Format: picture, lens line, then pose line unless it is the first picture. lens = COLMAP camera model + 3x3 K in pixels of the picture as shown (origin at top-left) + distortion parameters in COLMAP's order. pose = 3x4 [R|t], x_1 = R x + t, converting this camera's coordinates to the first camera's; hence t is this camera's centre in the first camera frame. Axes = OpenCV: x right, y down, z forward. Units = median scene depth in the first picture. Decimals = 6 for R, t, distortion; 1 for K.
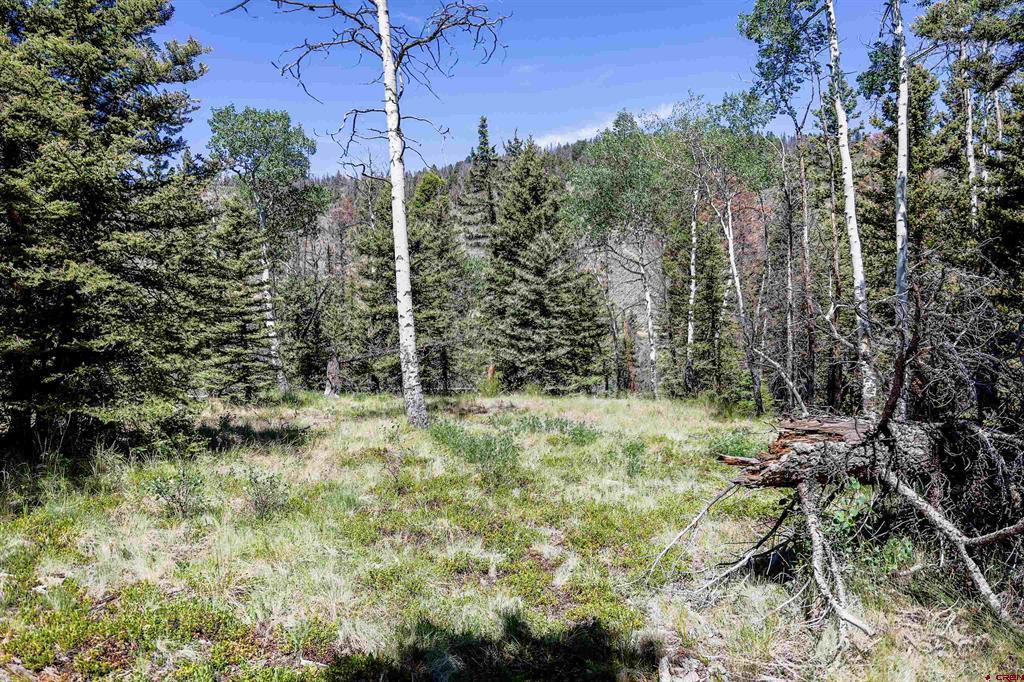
lens RADIAL K [[762.8, 0, 519.7], [0, 762.8, 338.8], [0, 0, 1]] dist [-0.012207, 0.015815]
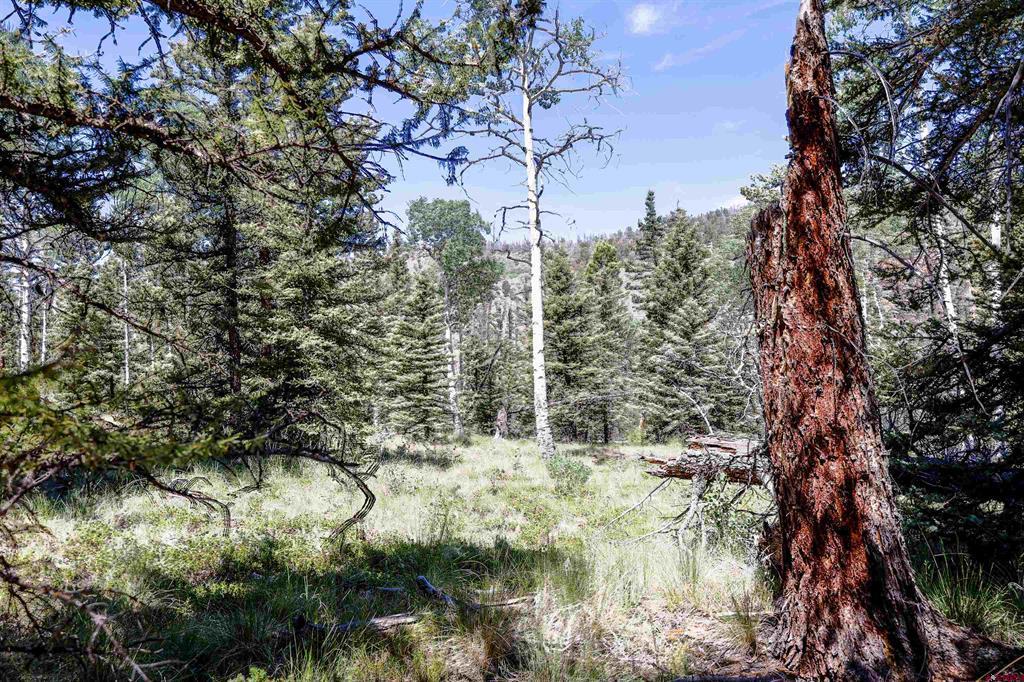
lens RADIAL K [[762.8, 0, 507.4], [0, 762.8, 341.6], [0, 0, 1]] dist [-0.012207, 0.015815]
pose [[0.962331, 0.010368, -0.271682, 0.078485], [-0.030336, 0.997128, -0.069399, 0.006373], [0.270182, 0.075026, 0.959881, -0.115578]]
